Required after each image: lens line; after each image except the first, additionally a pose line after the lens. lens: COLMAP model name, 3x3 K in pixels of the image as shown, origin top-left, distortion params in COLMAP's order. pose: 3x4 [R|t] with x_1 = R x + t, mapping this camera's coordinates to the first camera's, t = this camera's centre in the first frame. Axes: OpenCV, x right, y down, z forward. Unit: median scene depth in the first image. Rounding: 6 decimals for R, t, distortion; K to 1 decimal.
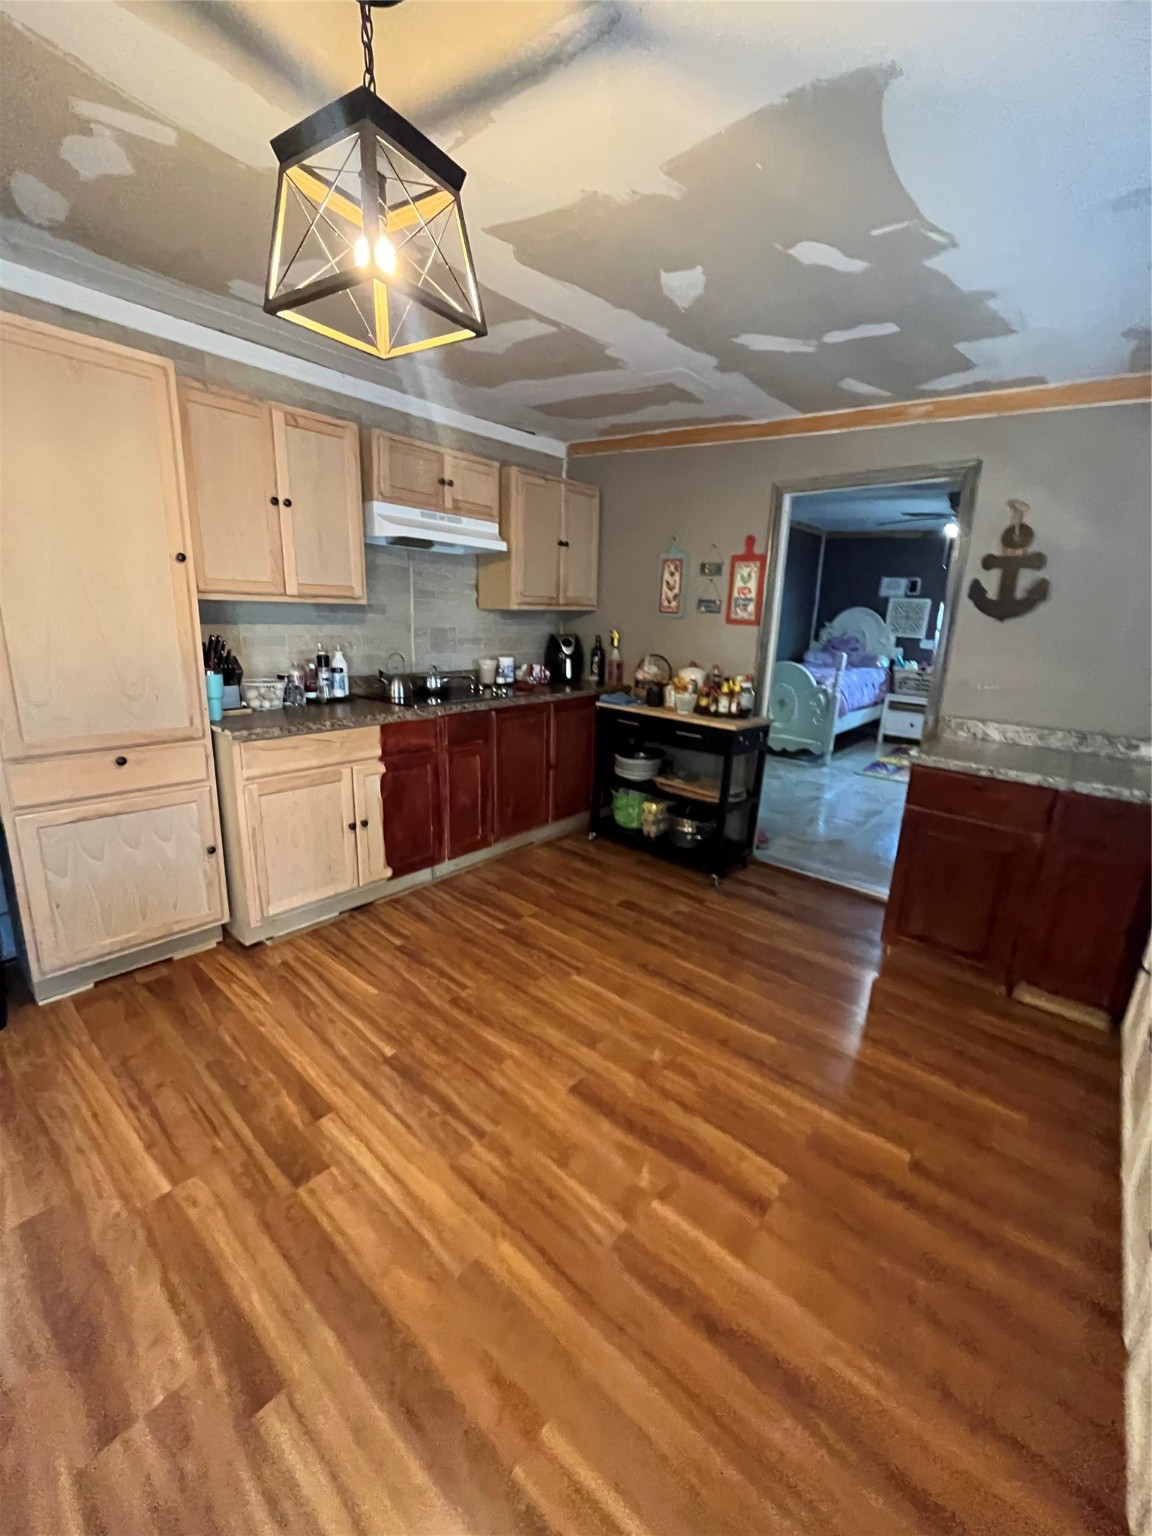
lens RADIAL K [[620.4, 0, 571.5], [0, 620.4, 764.5], [0, 0, 1]] dist [-0.003548, 0.000251]
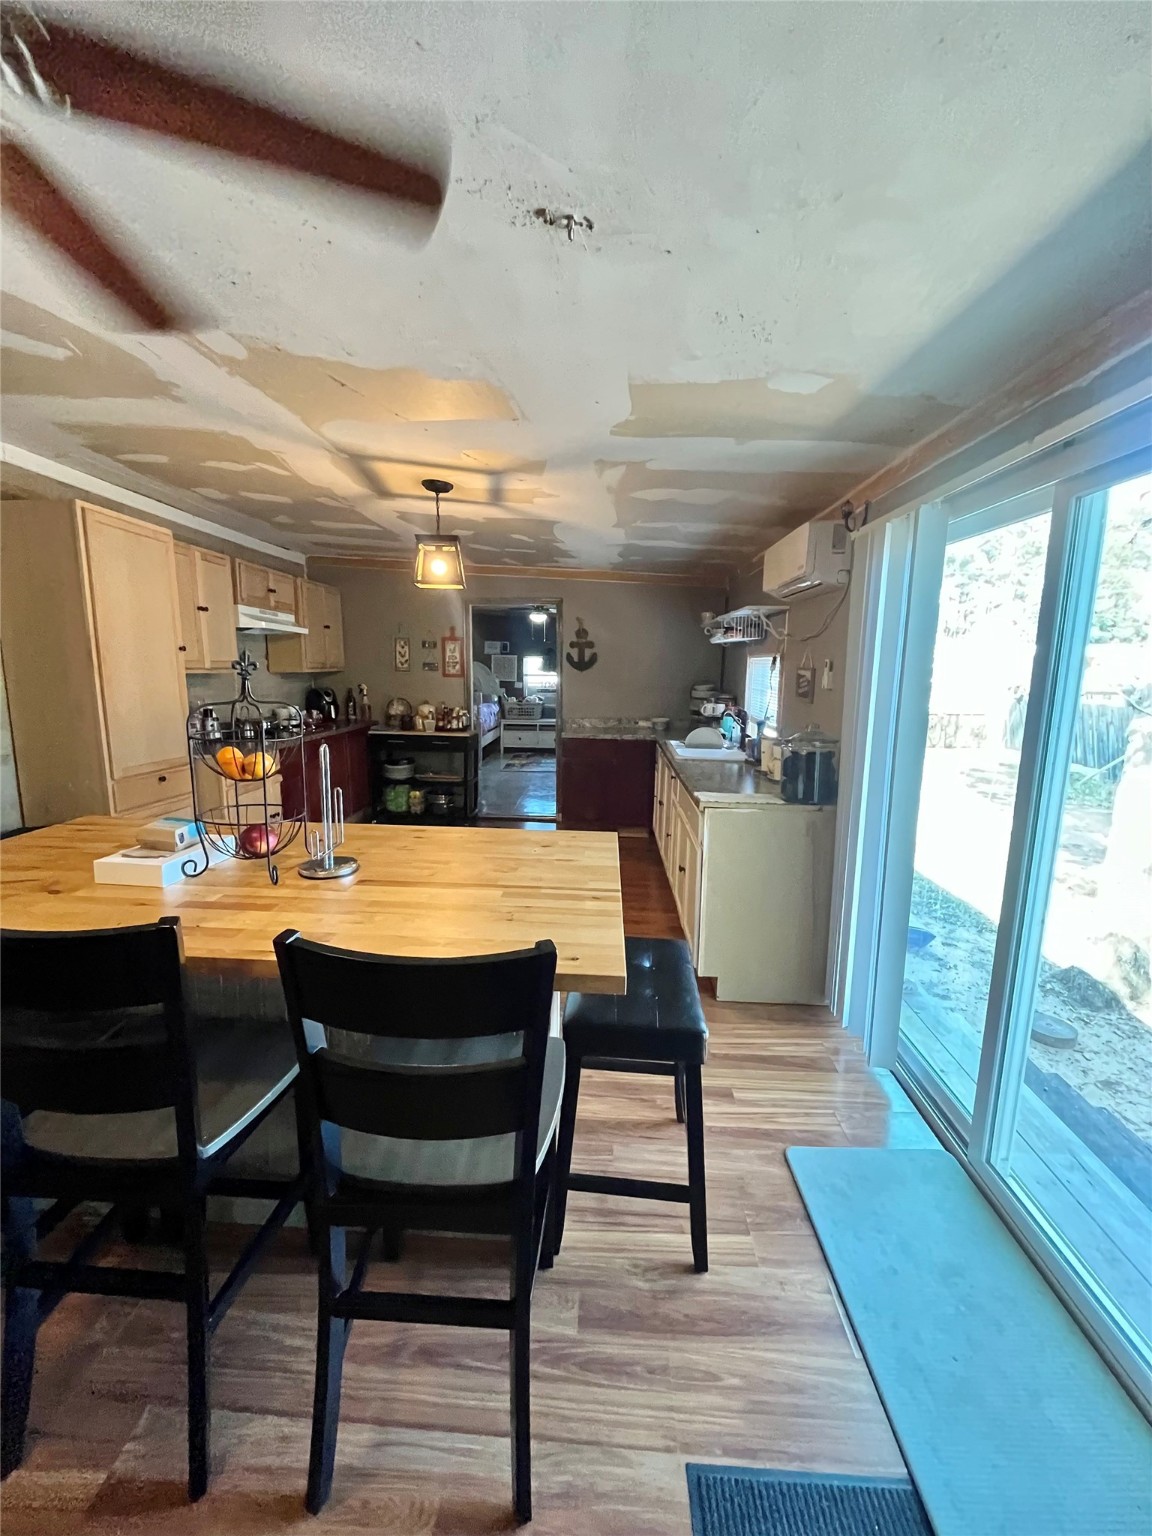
lens RADIAL K [[620.4, 0, 573.4], [0, 620.4, 763.7], [0, 0, 1]] dist [-0.003548, 0.000251]
pose [[0.787079, -0.118687, 0.605326, -0.495422], [0.165221, 0.986022, -0.021499, 0.092796], [-0.594313, 0.116933, 0.795687, -0.487242]]
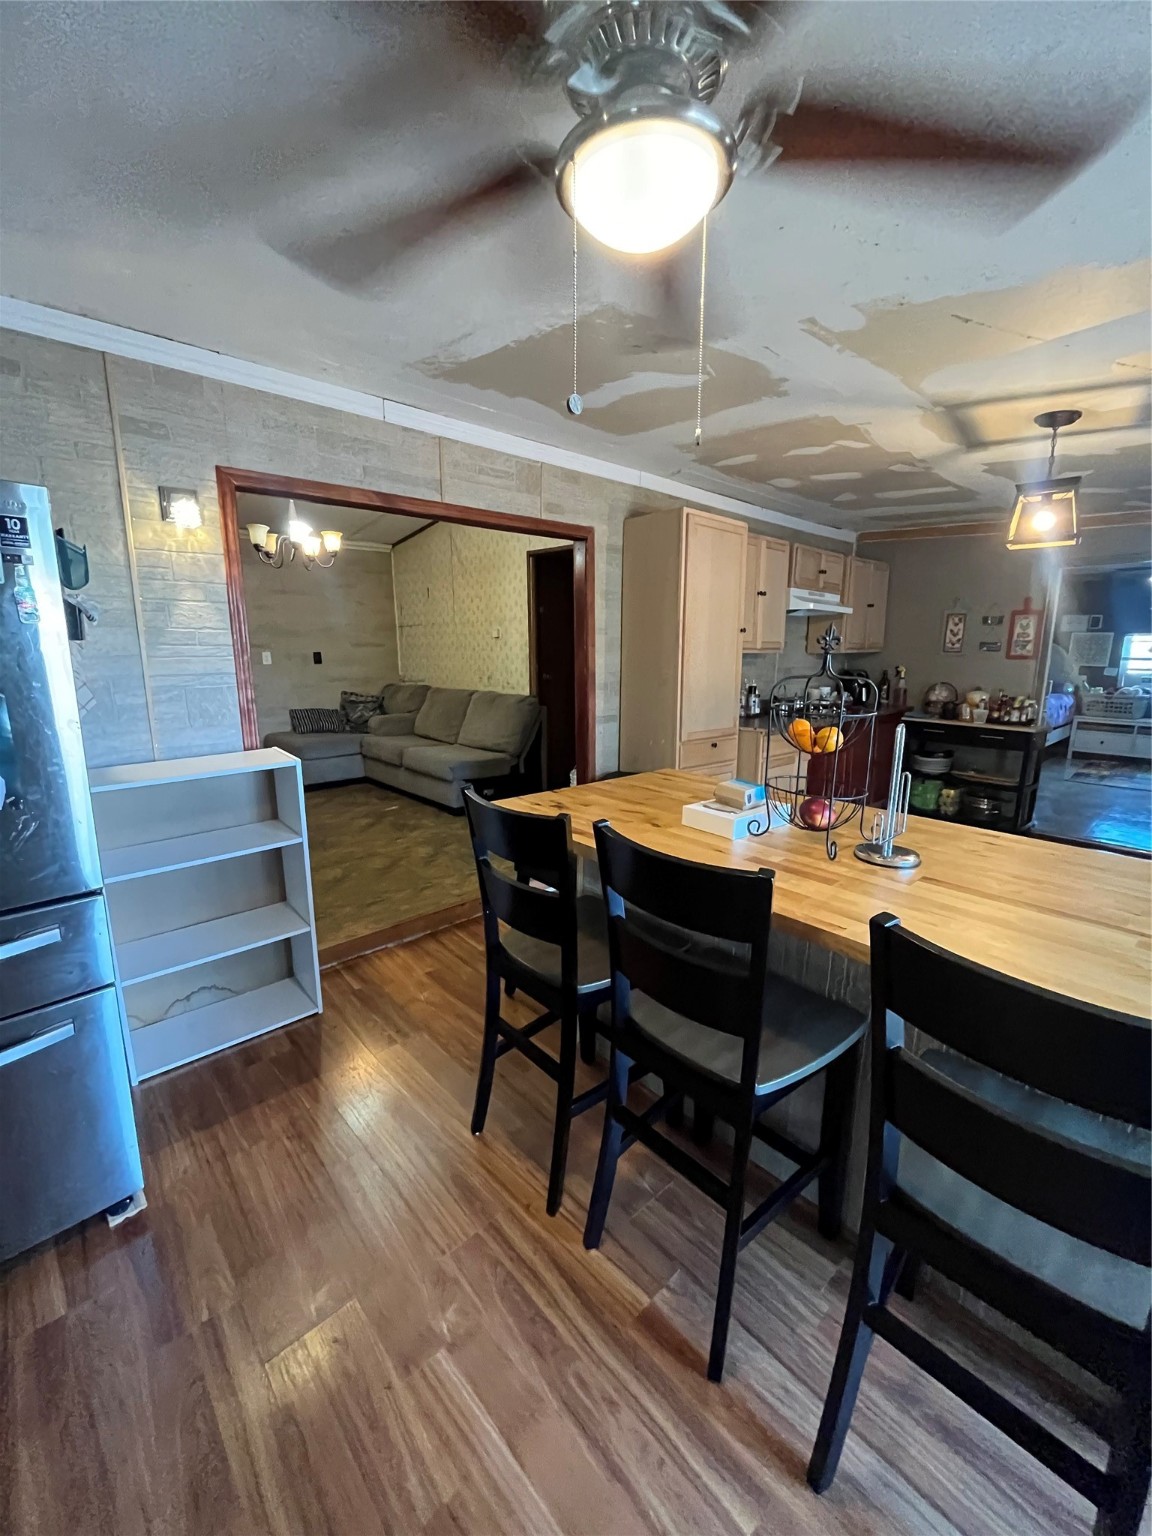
lens RADIAL K [[620.4, 0, 569.7], [0, 620.4, 763.0], [0, 0, 1]] dist [-0.003548, 0.000251]
pose [[0.992253, -0.005701, -0.124105, -0.534065], [-0.002202, 0.997983, -0.063443, 0.092437], [0.124217, 0.063225, 0.990239, -0.464248]]
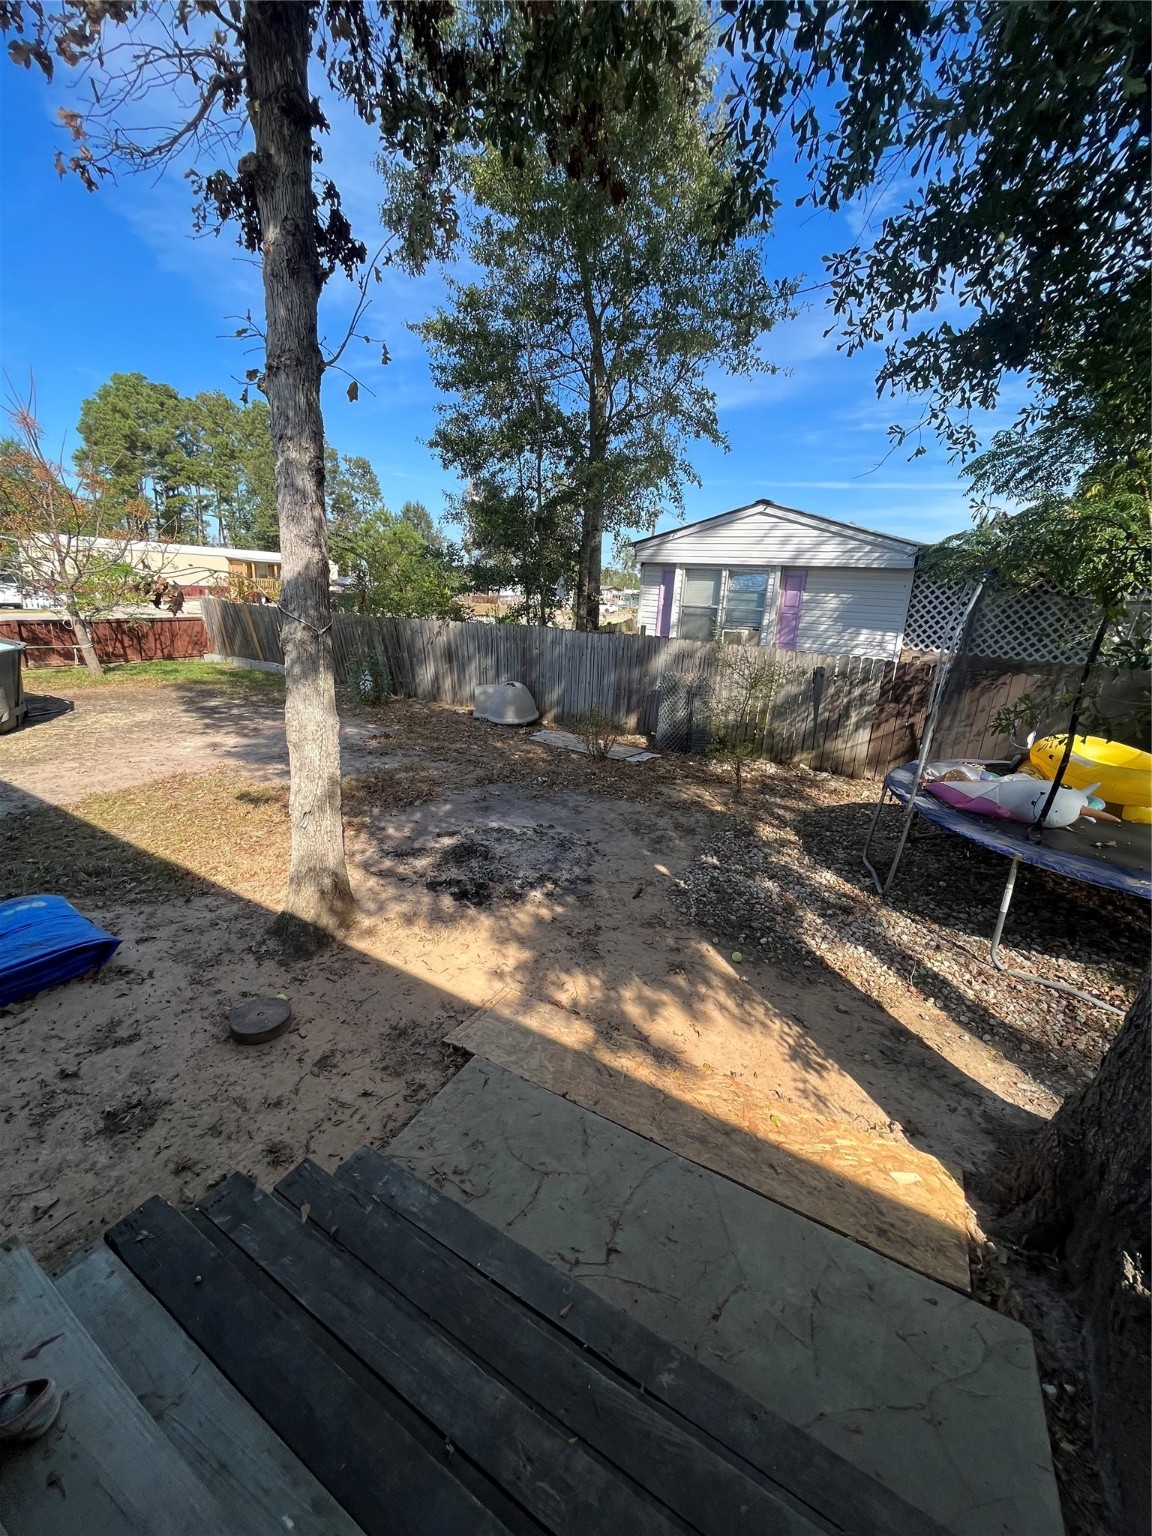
lens RADIAL K [[620.4, 0, 571.1], [0, 620.4, 762.3], [0, 0, 1]] dist [-0.003548, 0.000251]
pose [[-0.176892, -0.297051, 0.938334, 0.014185], [0.186859, 0.925893, 0.328338, 0.124851], [-0.966330, 0.233416, -0.108276, -0.479234]]
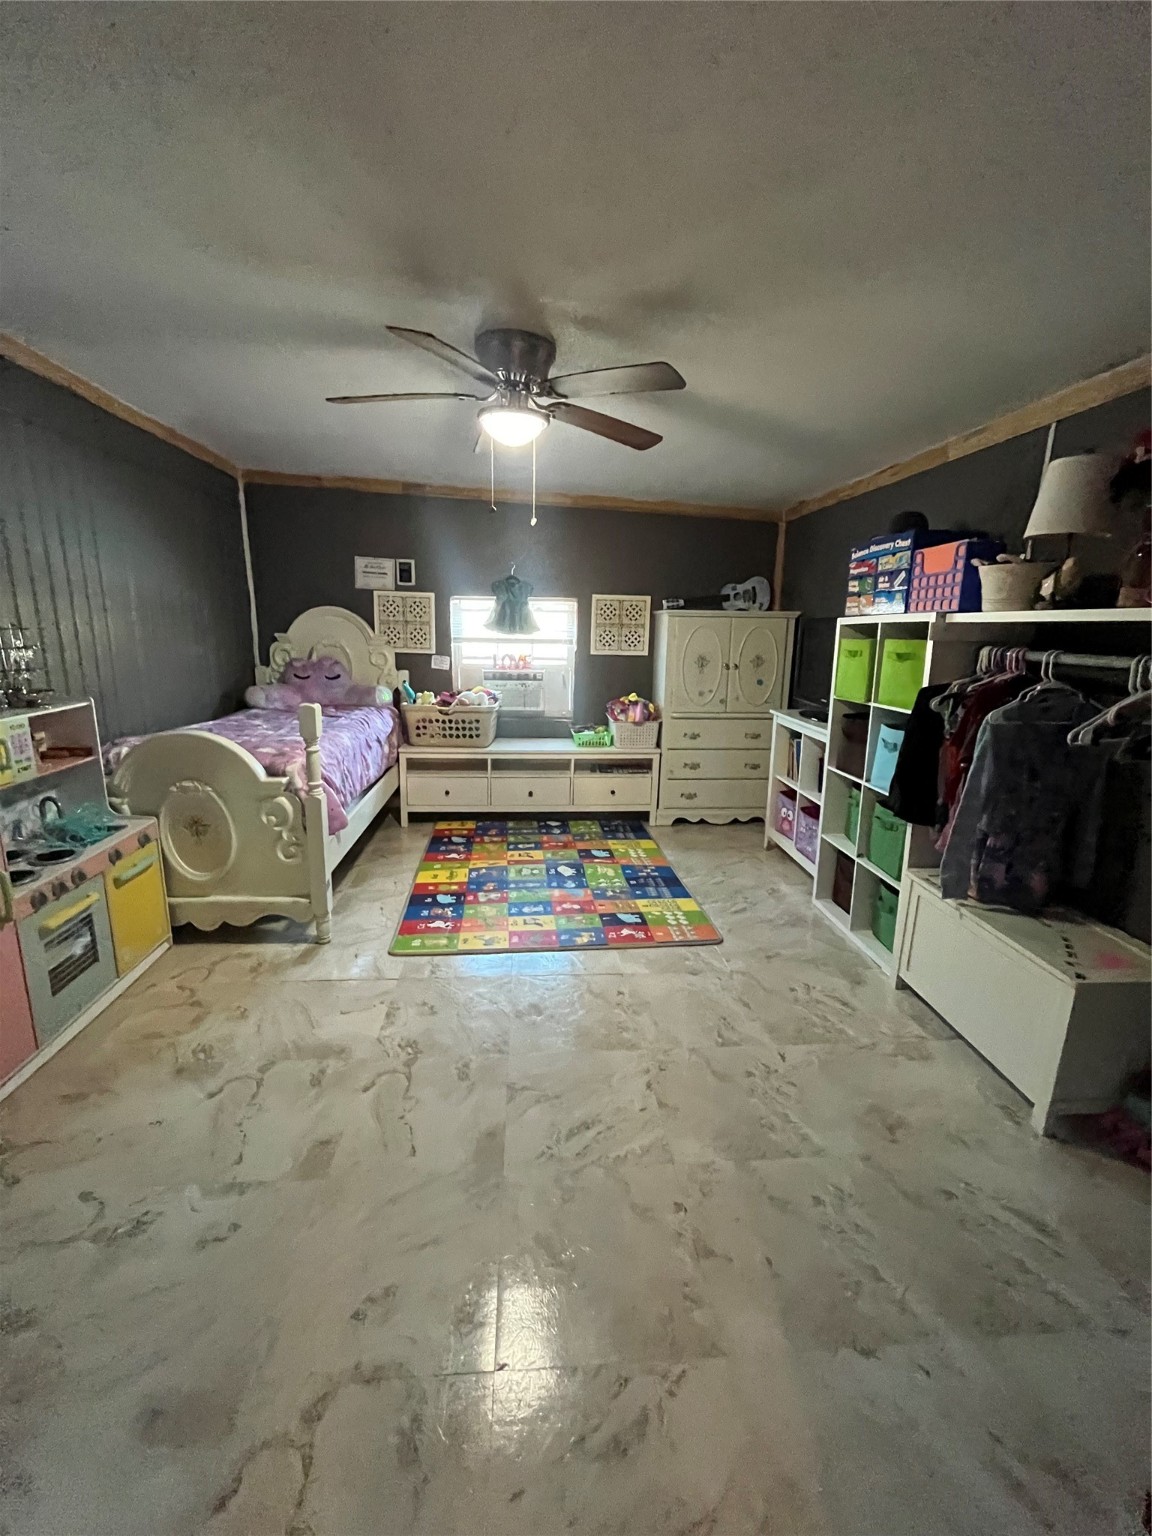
lens RADIAL K [[620.4, 0, 570.5], [0, 620.4, 764.5], [0, 0, 1]] dist [-0.003548, 0.000251]
pose [[0.706646, -0.169202, 0.687038, 0.405317], [0.178368, 0.982227, 0.058442, -0.203901], [-0.684716, 0.081248, 0.724267, 0.878651]]
